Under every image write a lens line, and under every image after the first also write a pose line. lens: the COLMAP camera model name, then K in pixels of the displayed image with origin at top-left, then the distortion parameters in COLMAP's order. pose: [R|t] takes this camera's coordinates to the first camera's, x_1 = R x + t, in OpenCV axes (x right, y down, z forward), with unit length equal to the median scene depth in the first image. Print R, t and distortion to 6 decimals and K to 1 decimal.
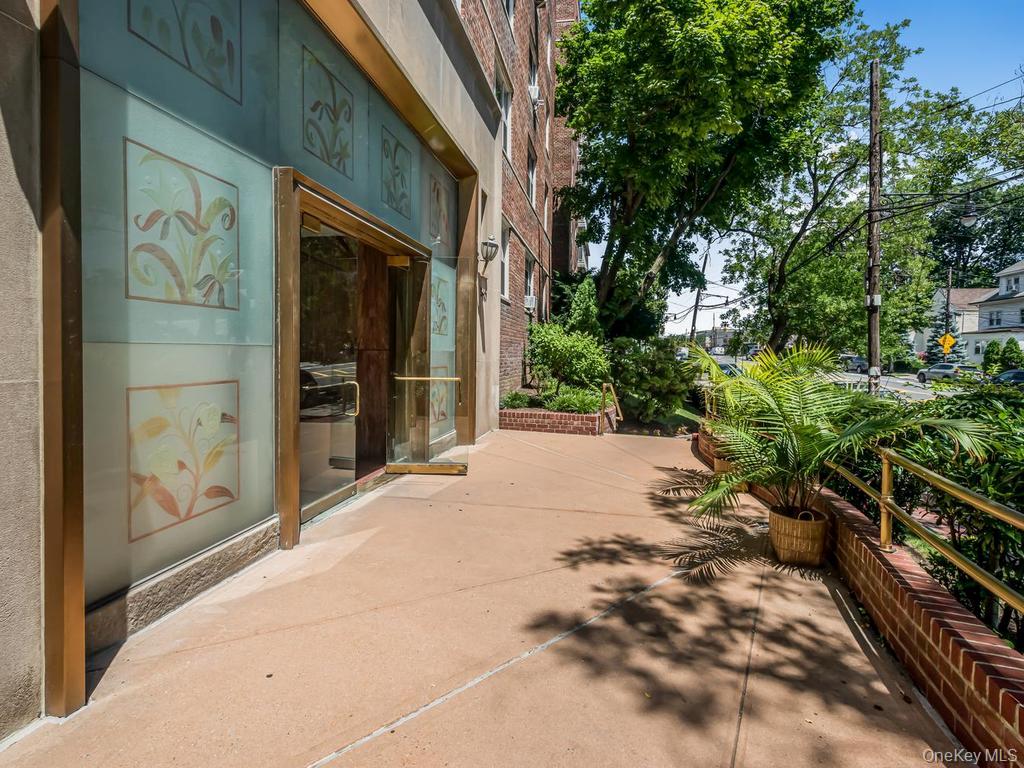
lens RADIAL K [[509.2, 0, 514.0], [0, 509.2, 377.8], [0, 0, 1]] dist [0.000797, -0.000051]
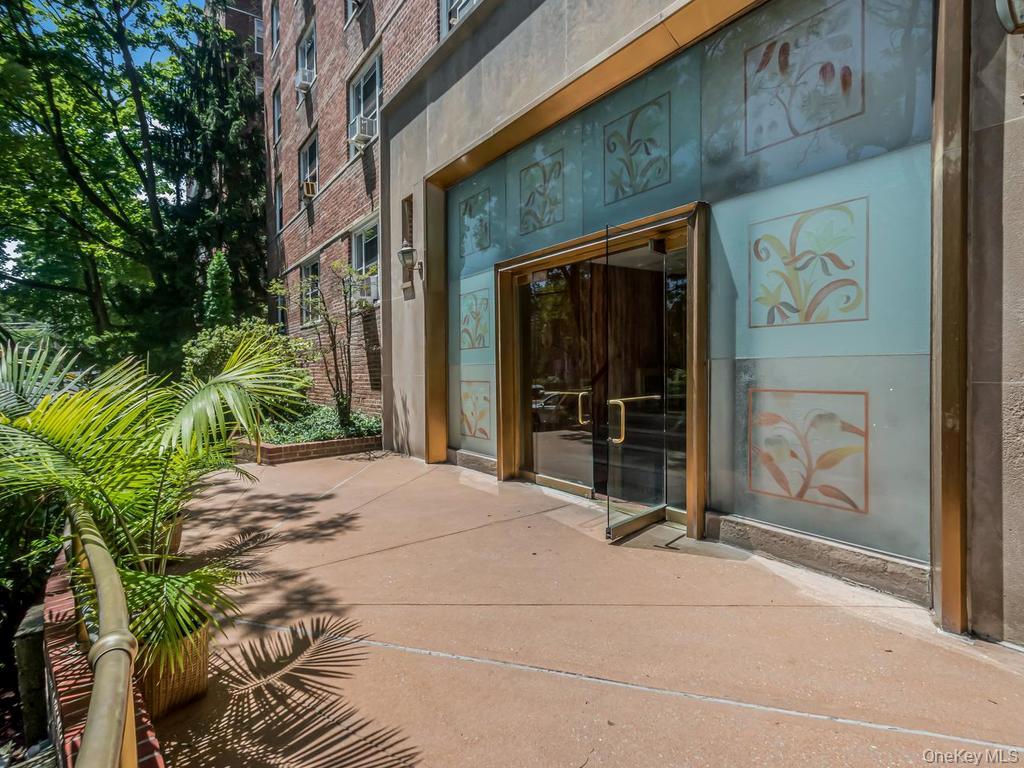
lens RADIAL K [[509.2, 0, 514.0], [0, 509.2, 377.8], [0, 0, 1]] dist [0.000797, -0.000051]
pose [[-0.679926, 0.015880, -0.733108, 0.785995], [-0.029252, 0.998382, 0.048756, -0.099468], [0.732697, 0.054596, -0.678362, 2.165165]]
